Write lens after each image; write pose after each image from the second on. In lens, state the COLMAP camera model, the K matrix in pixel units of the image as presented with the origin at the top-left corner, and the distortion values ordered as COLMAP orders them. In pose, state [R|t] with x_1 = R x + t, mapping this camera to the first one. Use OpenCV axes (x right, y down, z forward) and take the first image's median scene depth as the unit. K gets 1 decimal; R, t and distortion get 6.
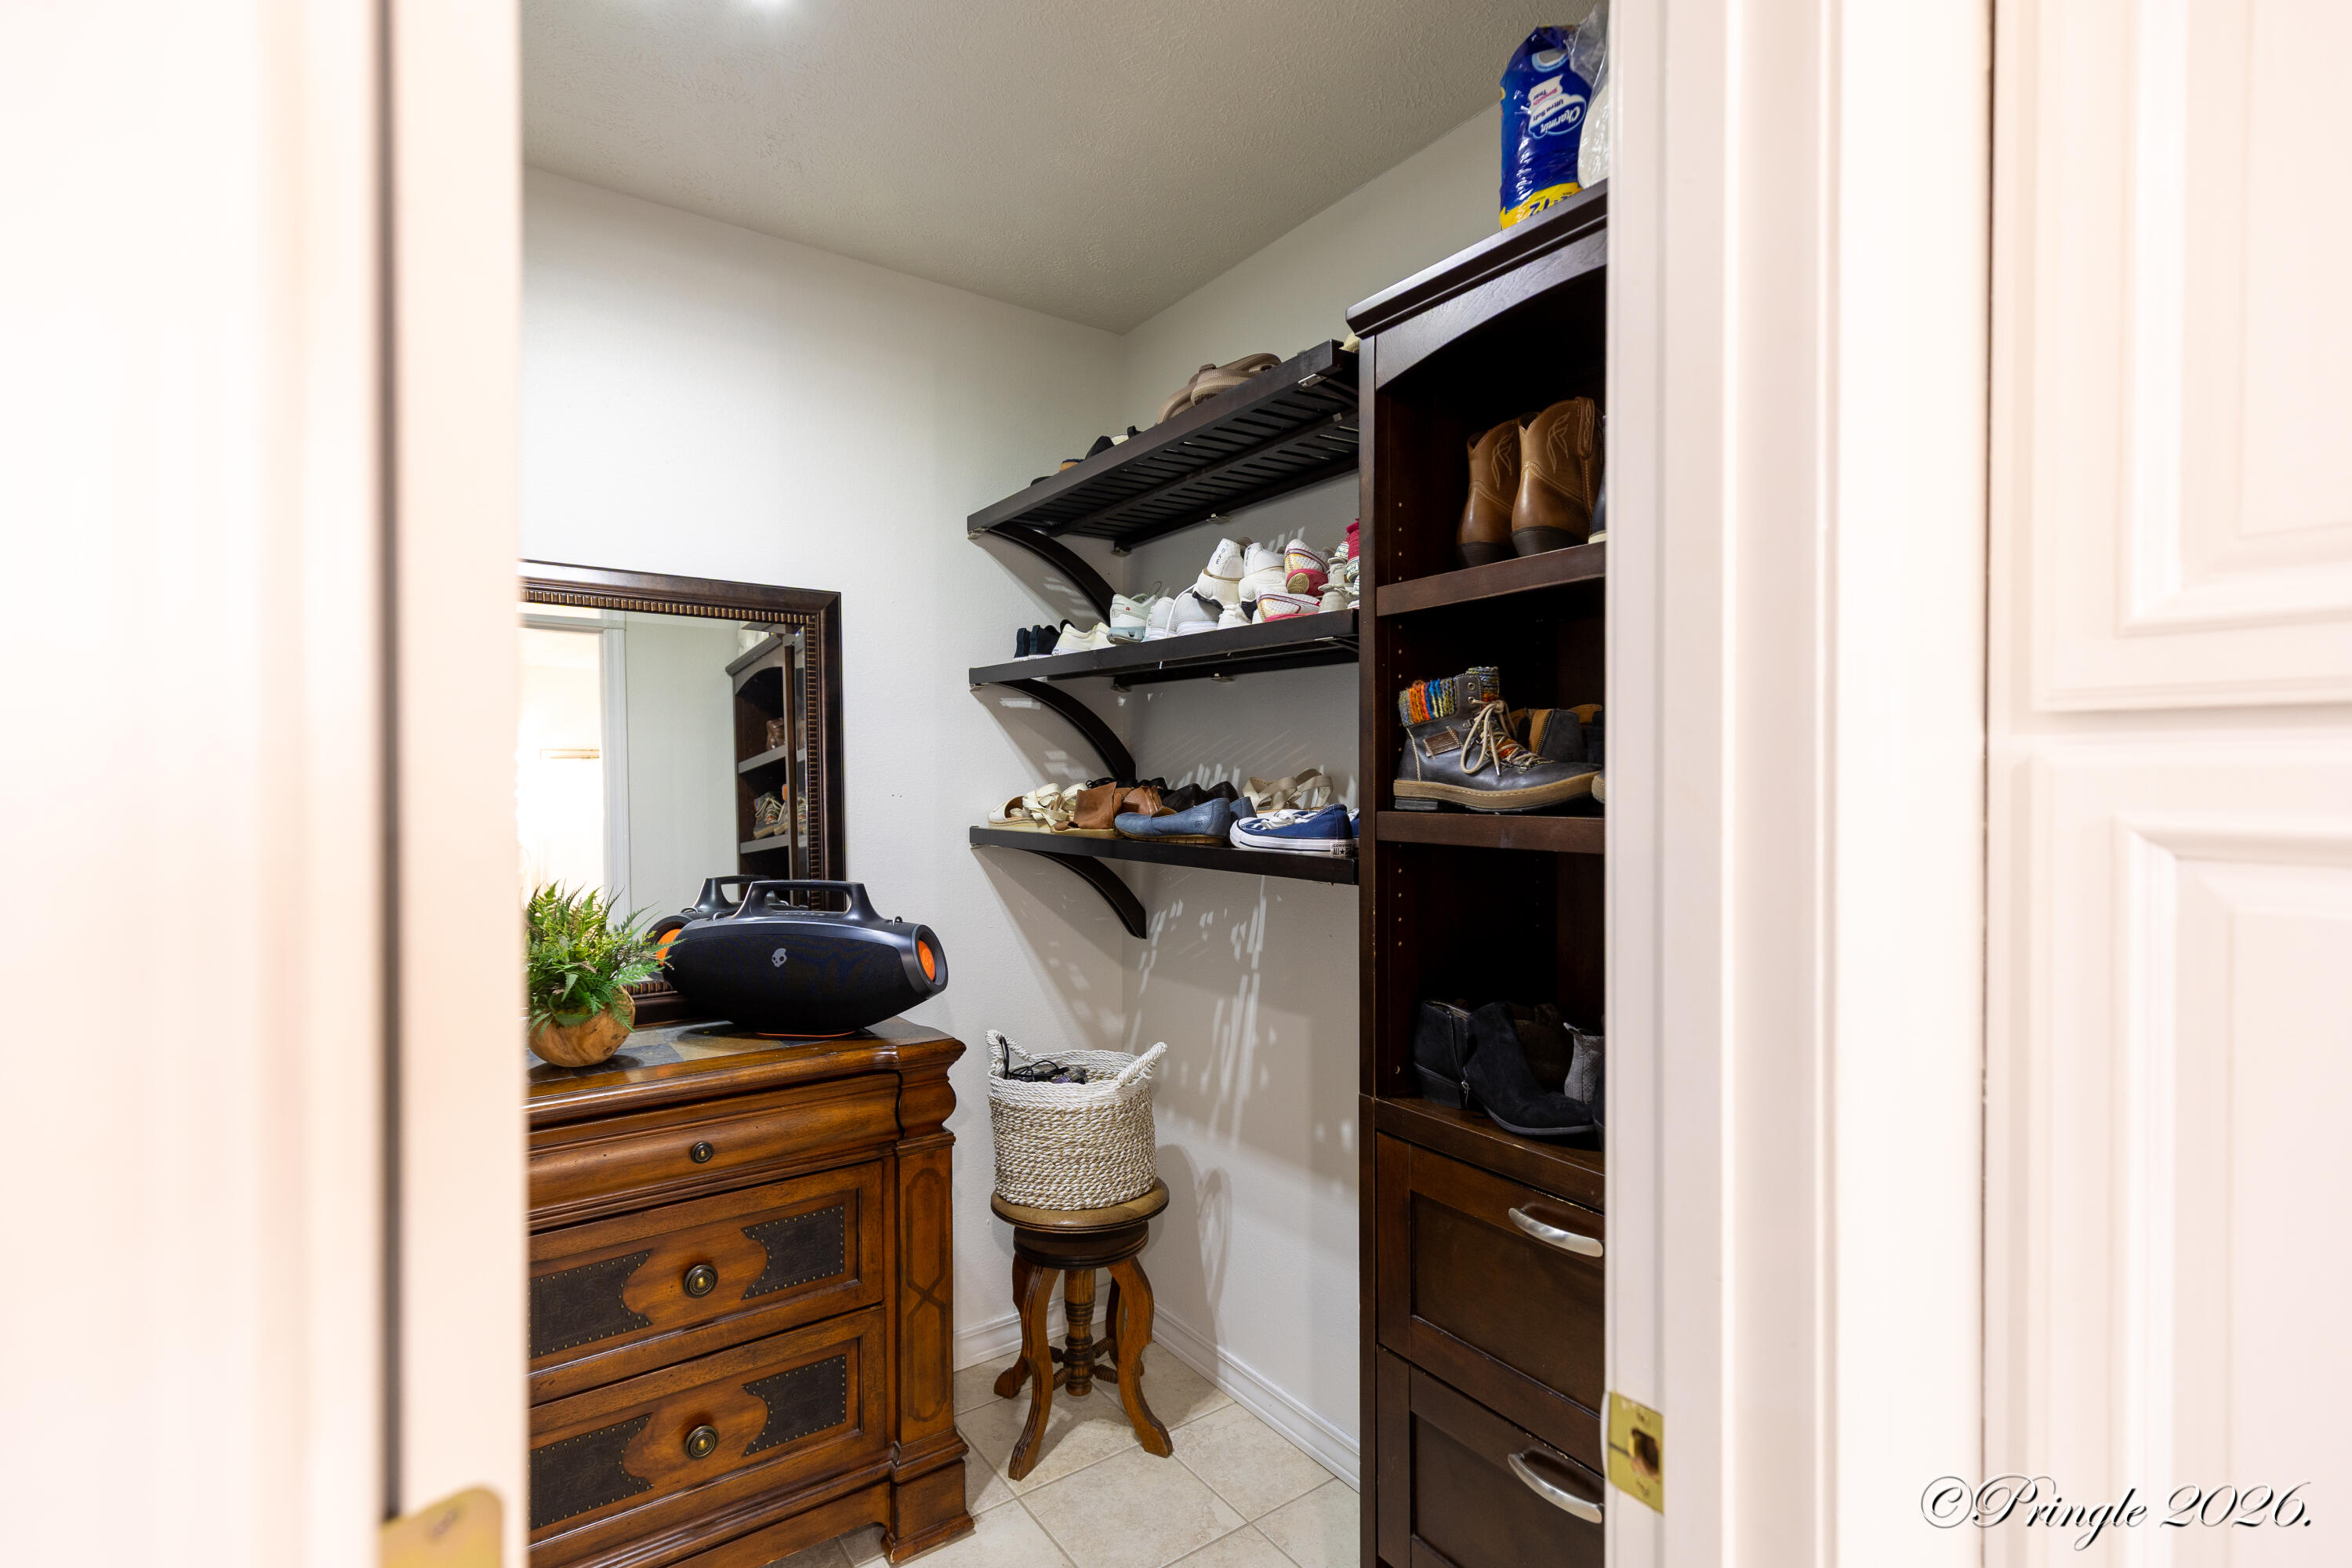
lens RADIAL K [[1037.9, 0, 1182.9], [0, 1037.9, 775.6], [0, 0, 1]] dist [-0.000074, -0.000184]
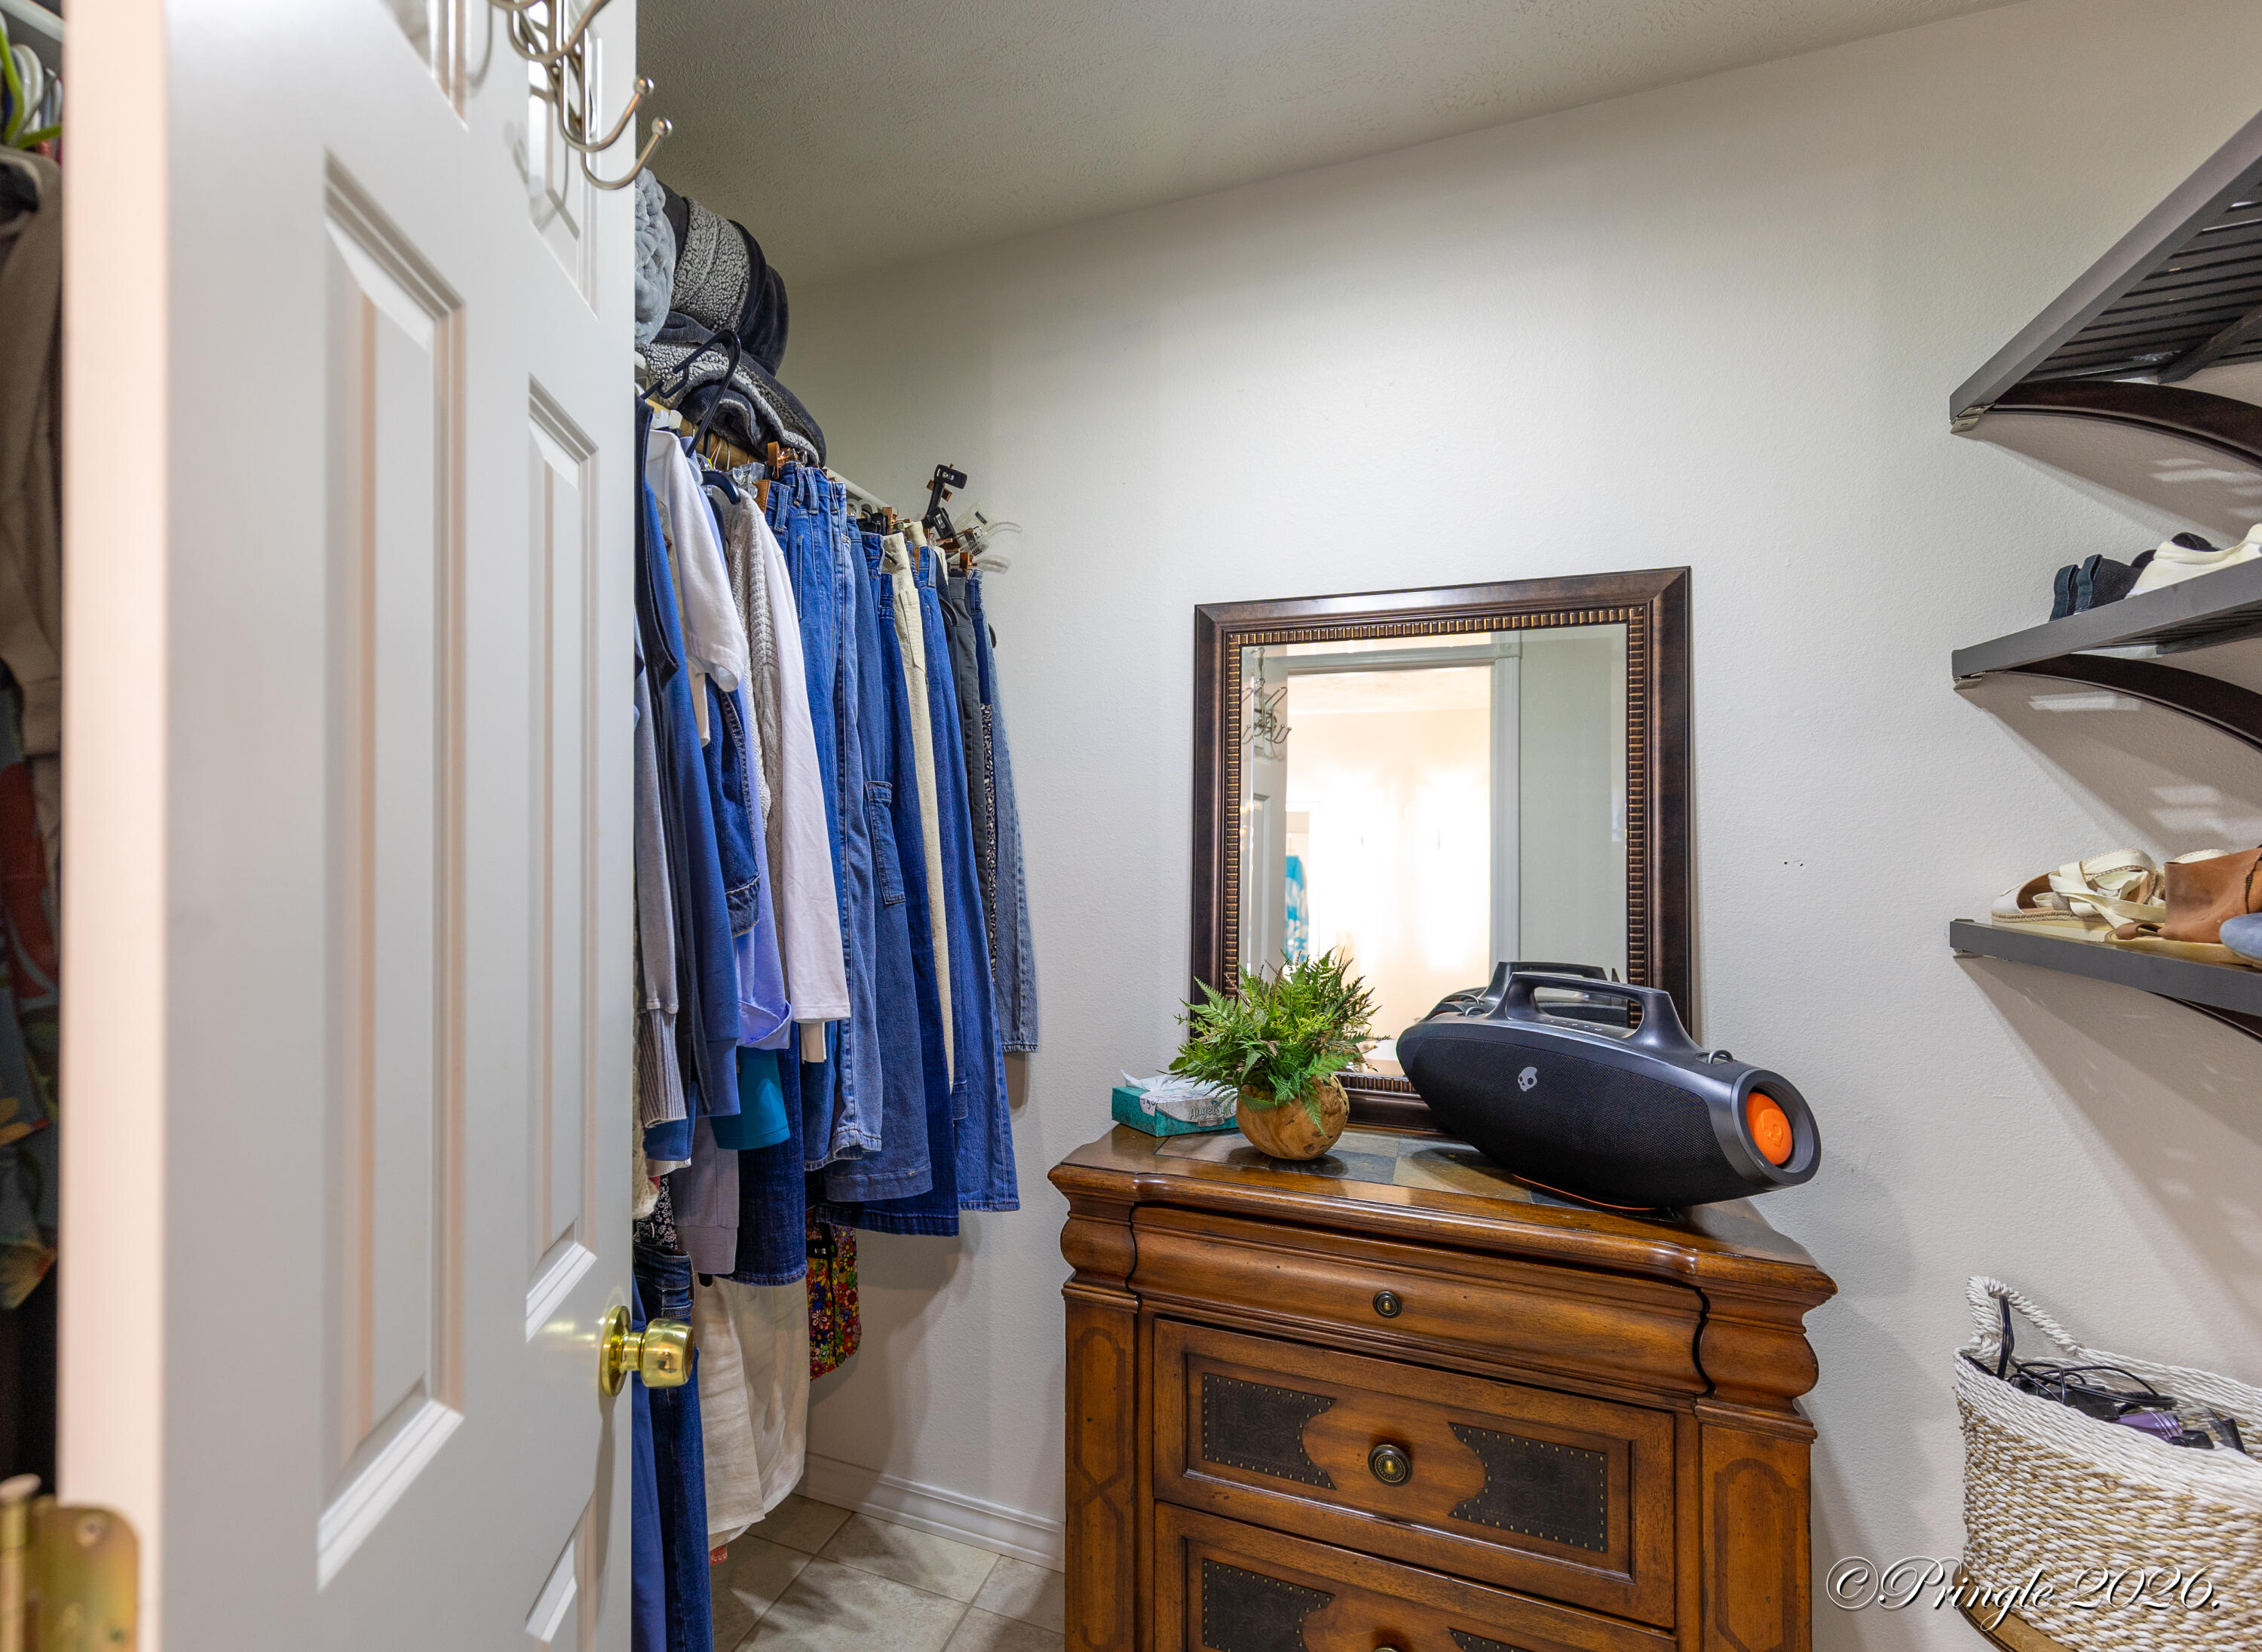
lens RADIAL K [[1214.7, 0, 1131.0], [0, 1214.7, 826.0], [0, 0, 1]] dist [0.003247, 0.000389]
pose [[0.472094, -0.000282, -0.881548, 0.223517], [-0.003095, 0.999993, -0.001978, -0.001713], [0.881543, 0.003662, 0.472090, 0.319957]]
